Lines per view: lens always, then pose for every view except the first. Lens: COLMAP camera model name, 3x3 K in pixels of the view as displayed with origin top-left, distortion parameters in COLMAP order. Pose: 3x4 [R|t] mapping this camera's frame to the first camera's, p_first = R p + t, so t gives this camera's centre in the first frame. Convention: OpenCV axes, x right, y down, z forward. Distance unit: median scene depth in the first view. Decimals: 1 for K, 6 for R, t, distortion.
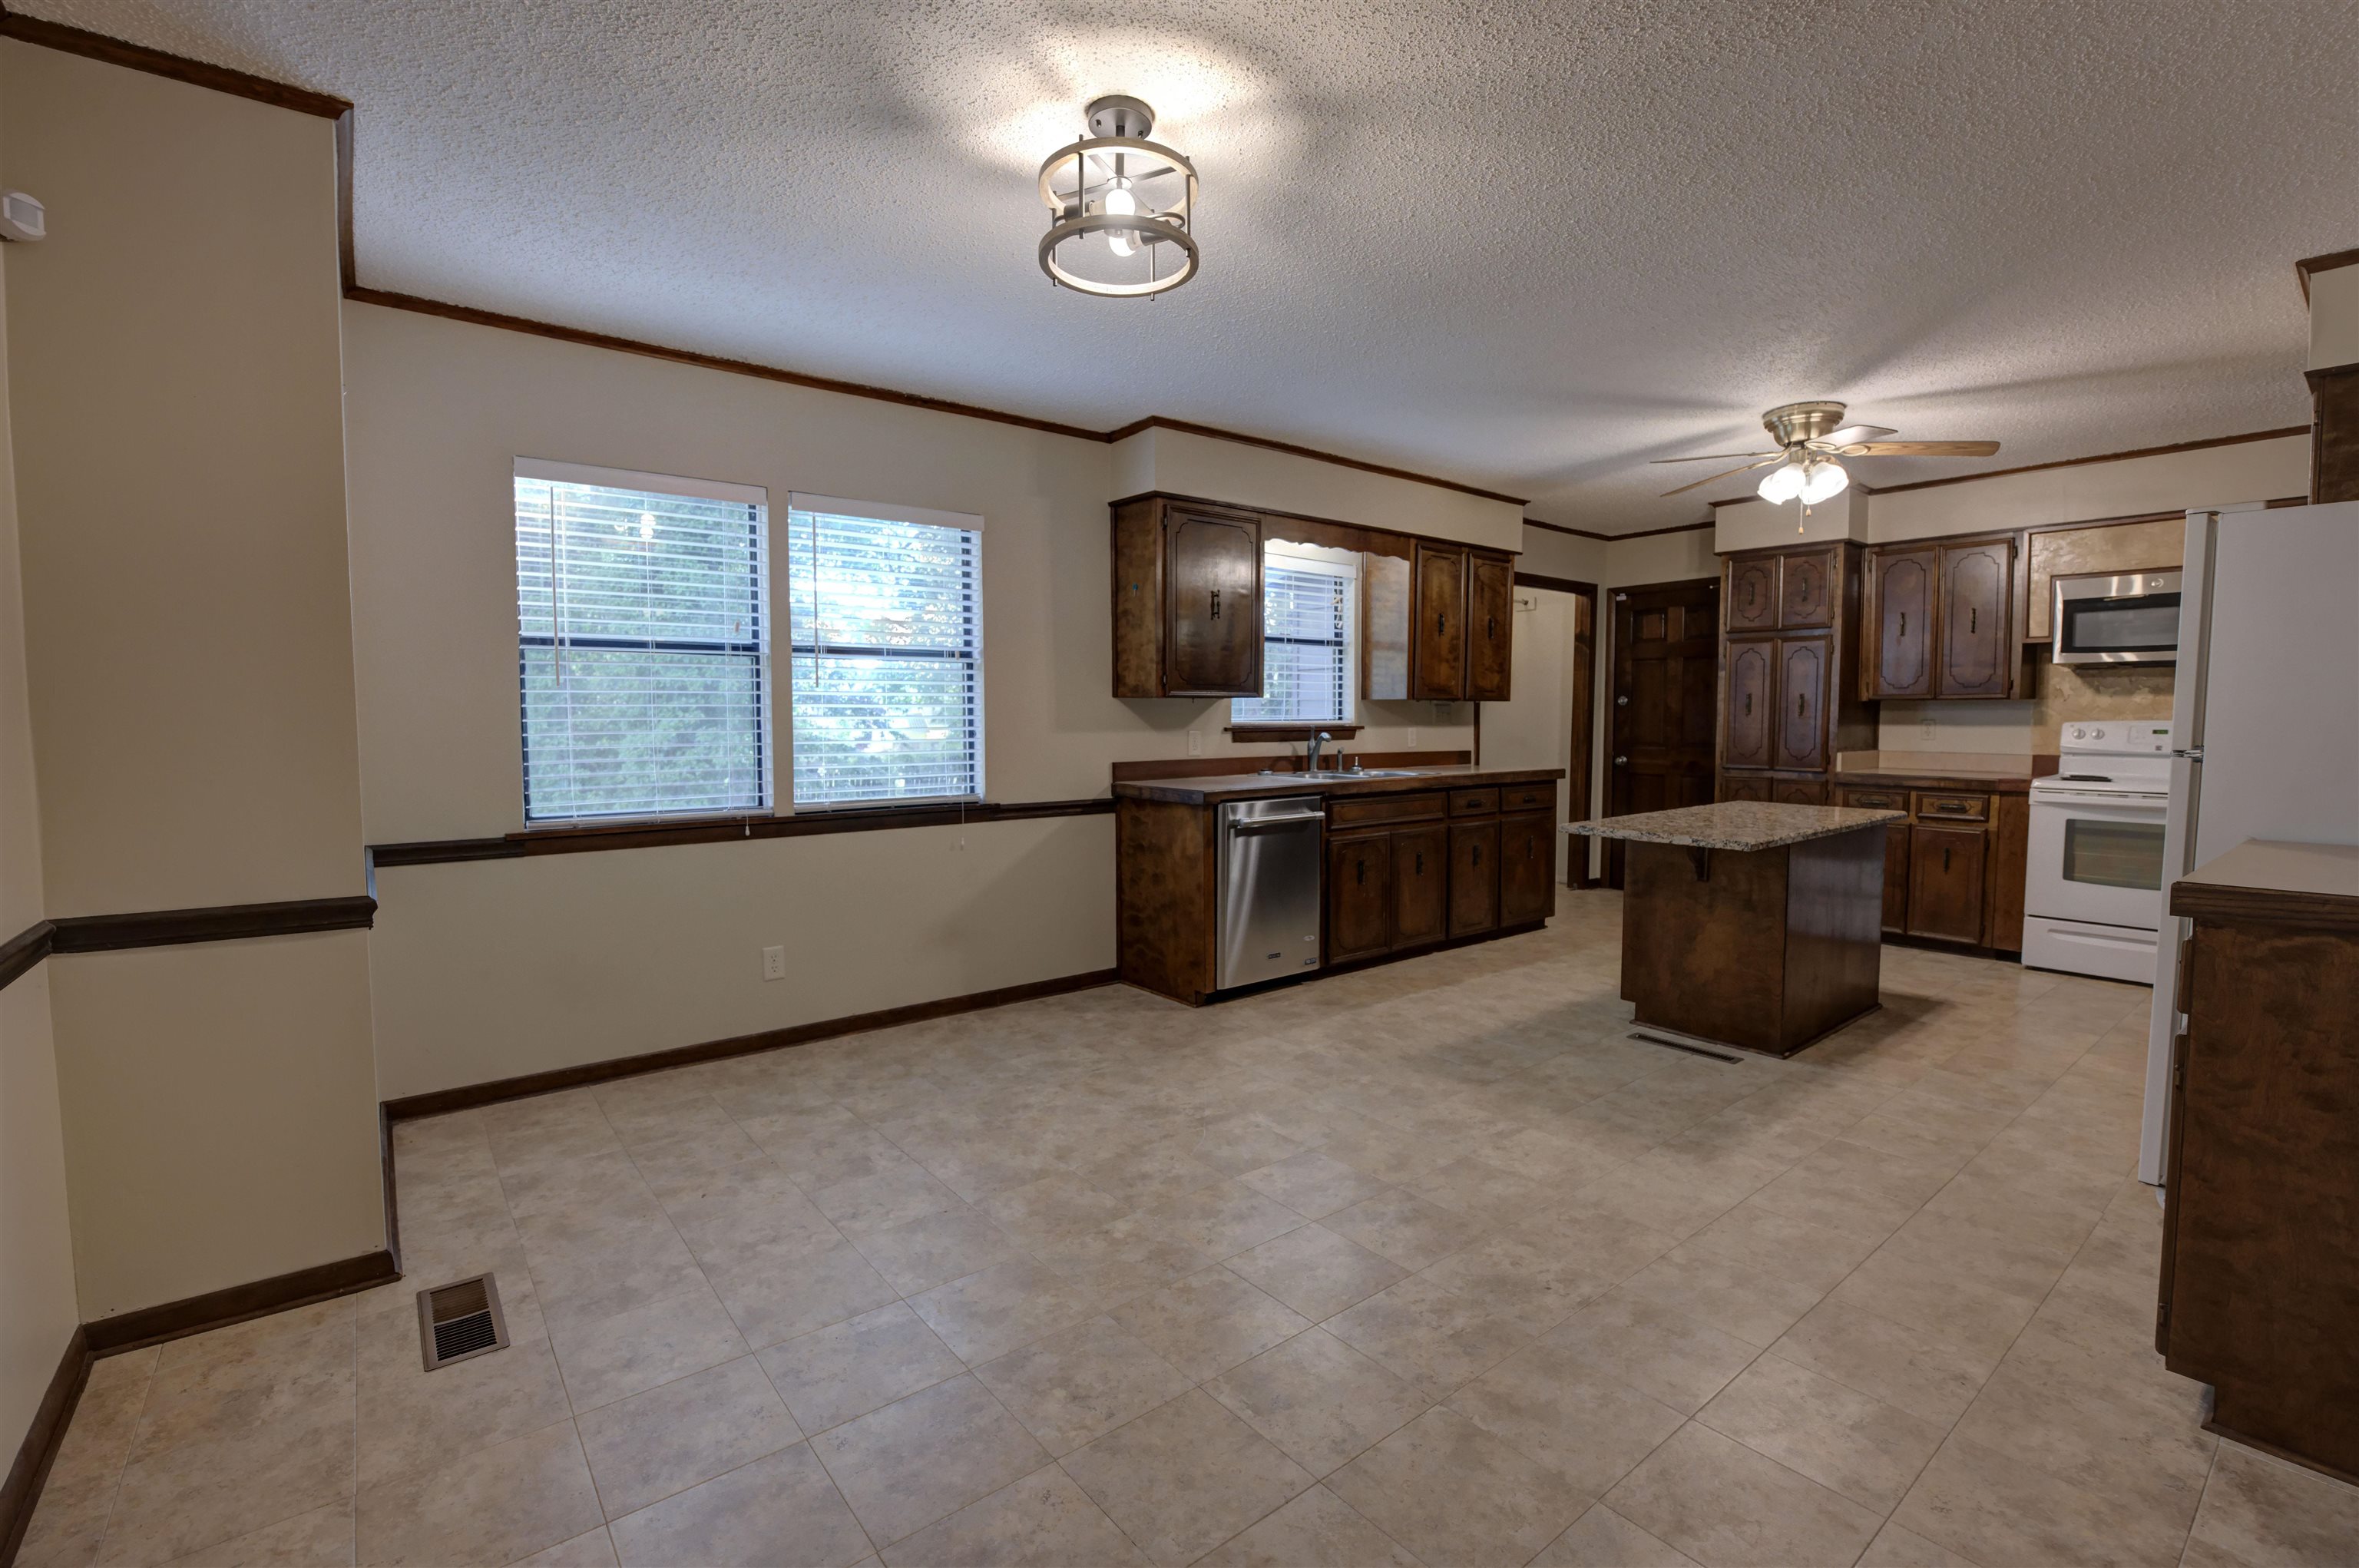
lens RADIAL K [[1039.8, 0, 1179.5], [0, 1039.8, 784.0], [0, 0, 1]] dist [-0.026746, 0.001202]
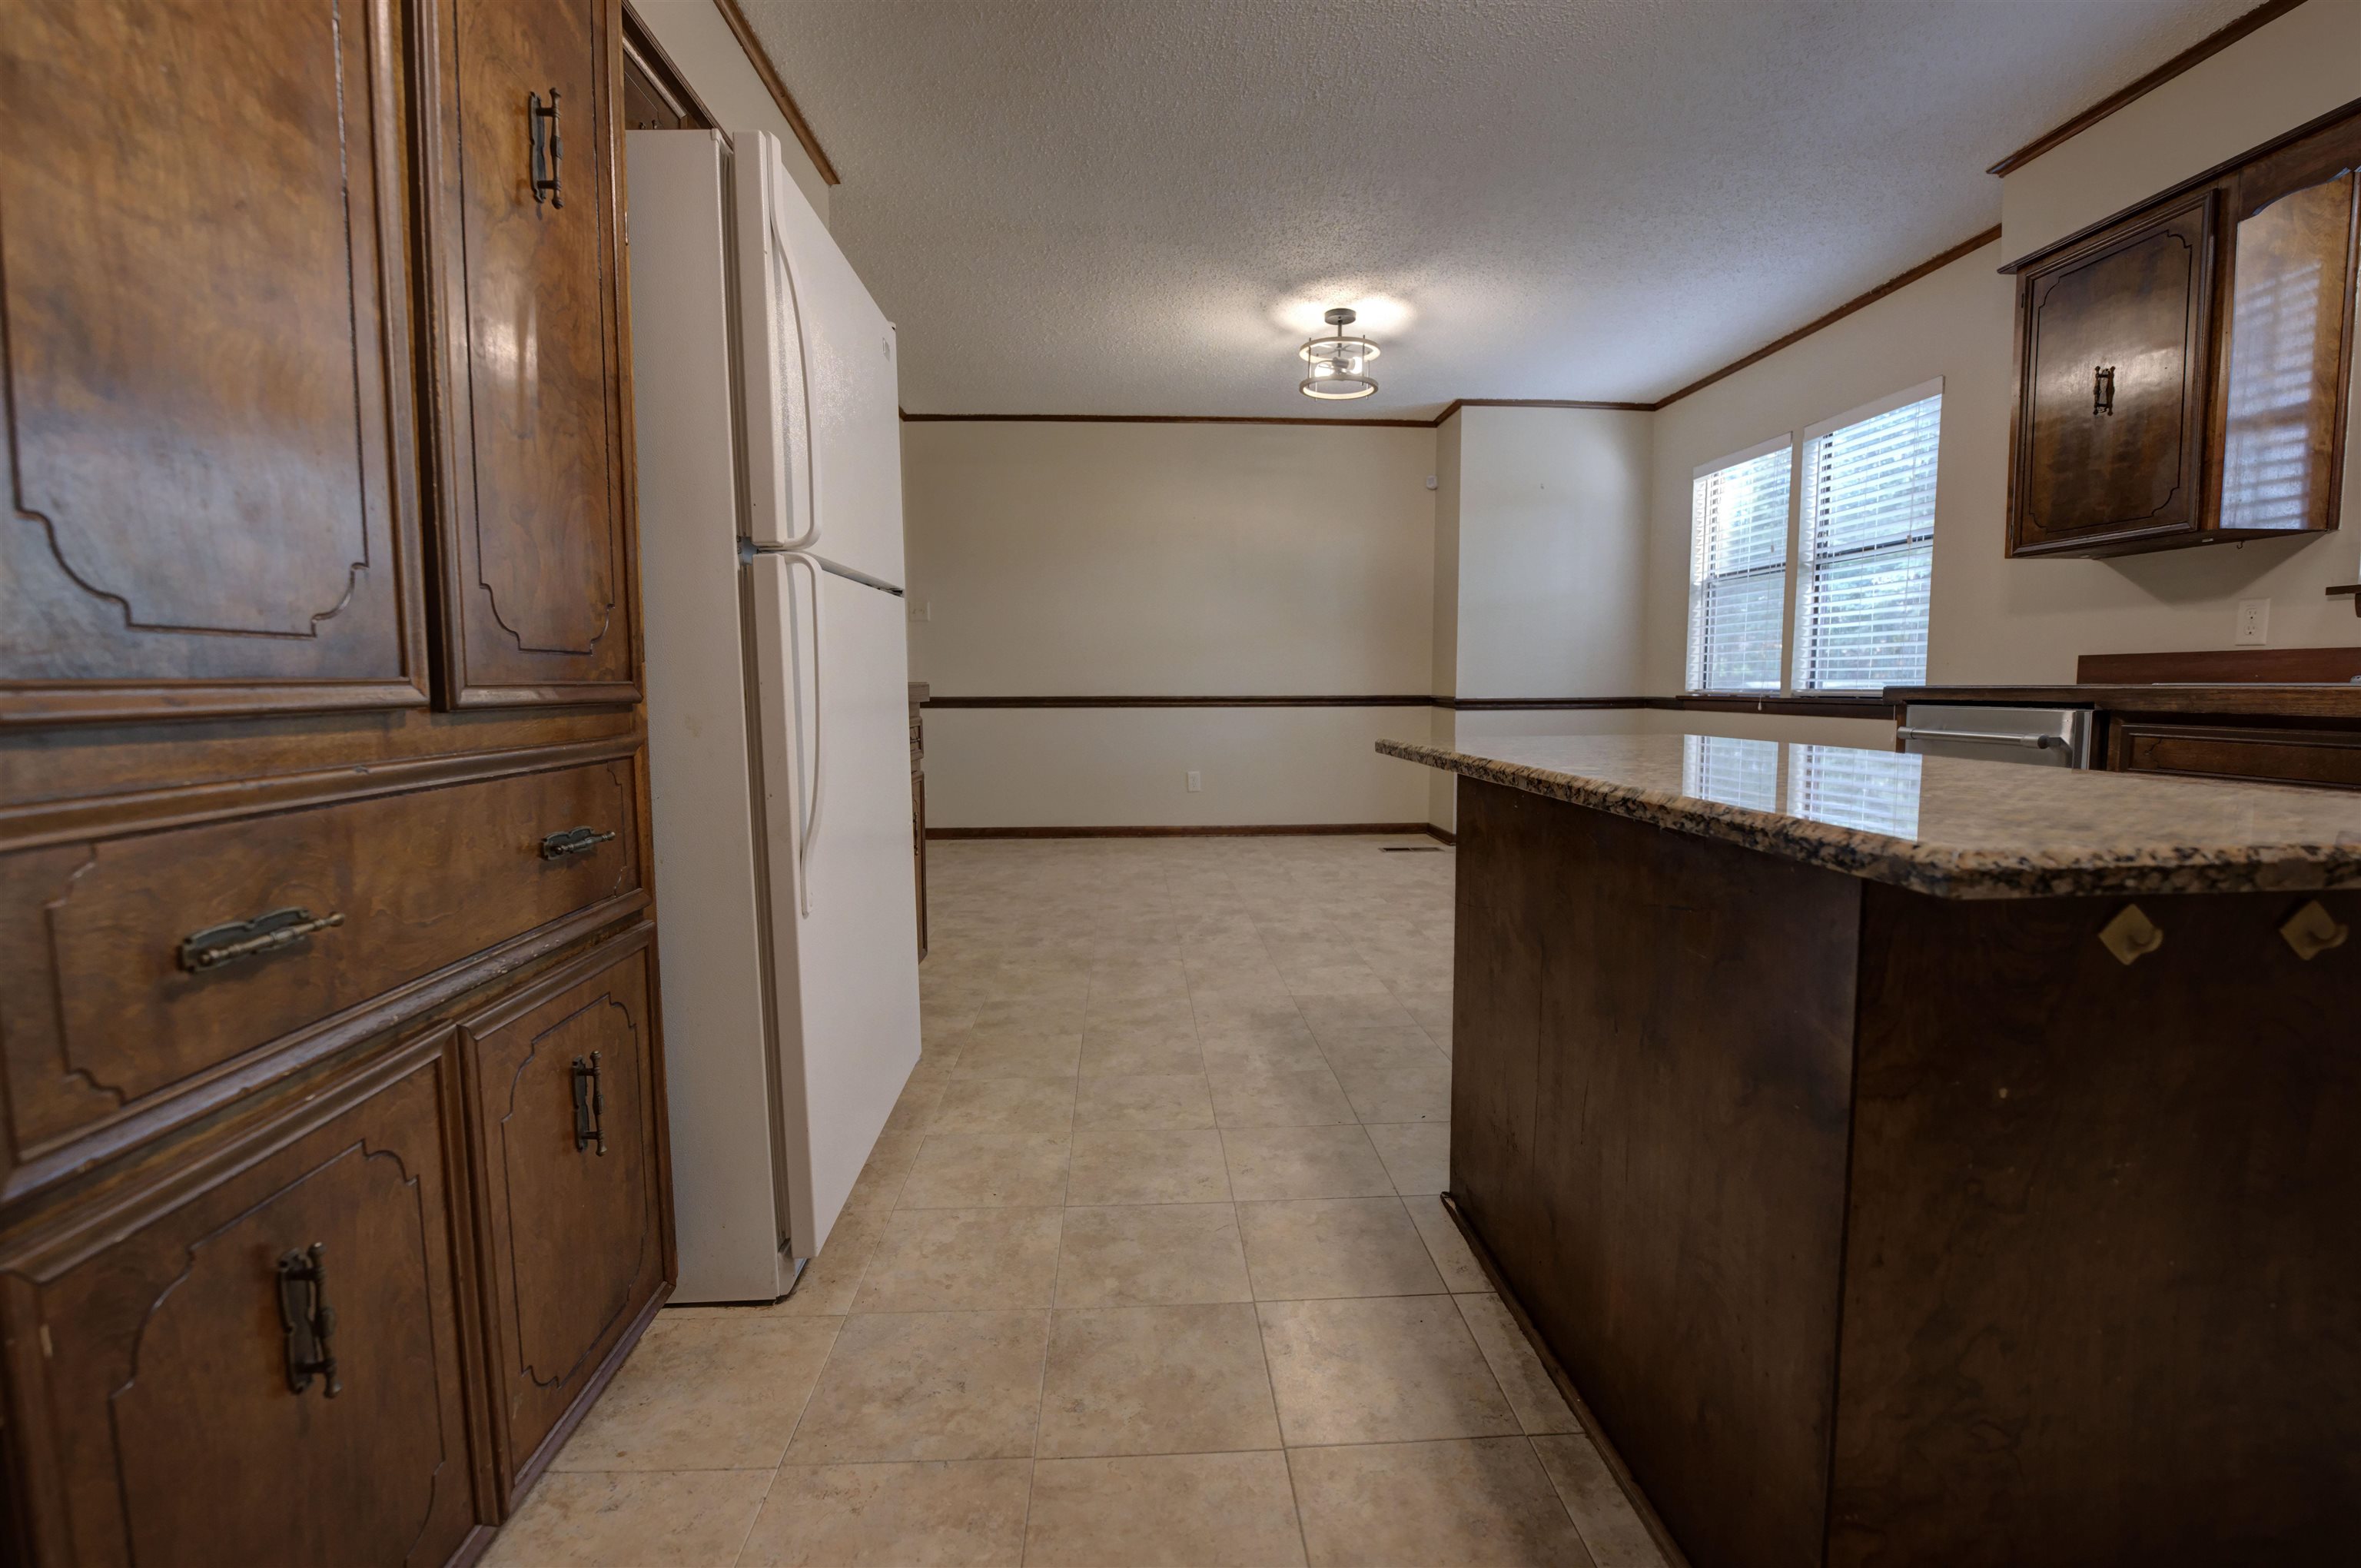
lens RADIAL K [[1028.6, 0, 1182.7], [0, 1028.6, 773.6], [0, 0, 1]] dist [-0.023435, 0.000321]
pose [[-0.578091, 0.077015, -0.812330, 0.893018], [-0.048151, 0.990581, 0.128181, -0.000203], [0.814551, 0.113215, -0.568937, 0.978629]]
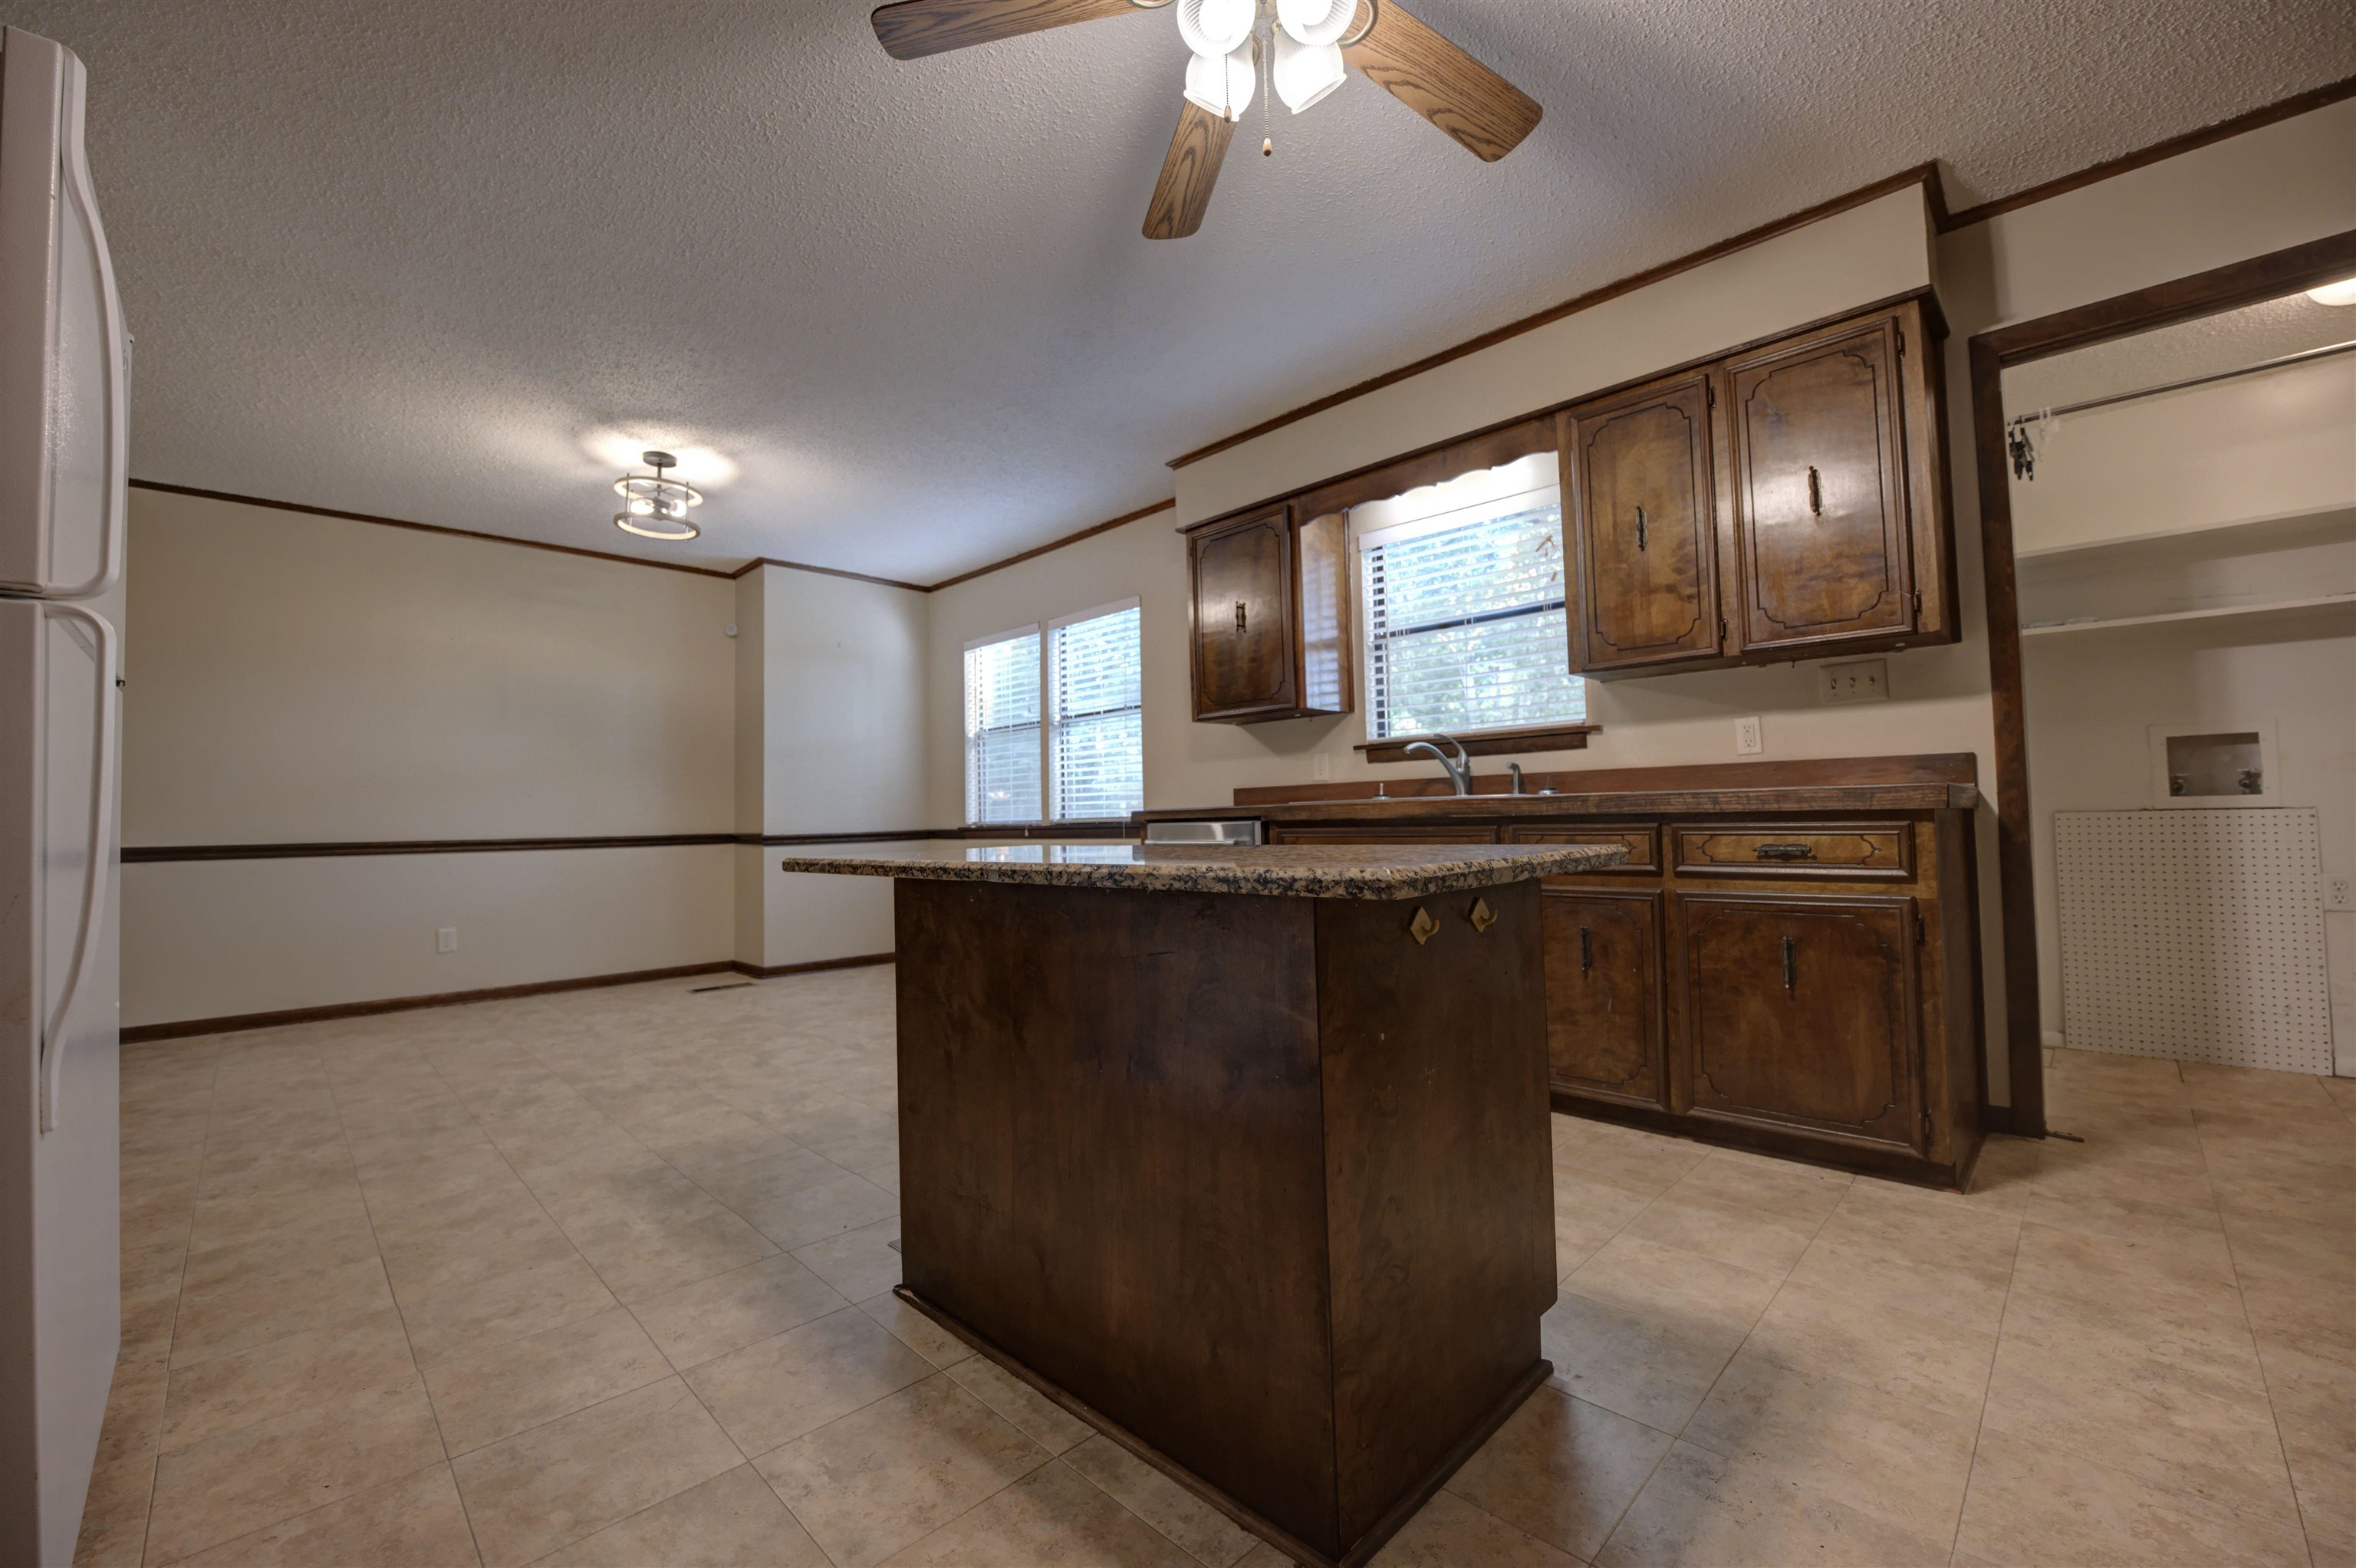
lens RADIAL K [[945.2, 0, 1175.0], [0, 945.2, 776.7], [0, 0, 1]] dist [-0.024429, 0.000934]
pose [[0.108936, -0.044376, -0.993058, 0.923080], [-0.042526, 0.997880, -0.049257, 0.016875], [0.993139, 0.047596, 0.106817, 0.910119]]
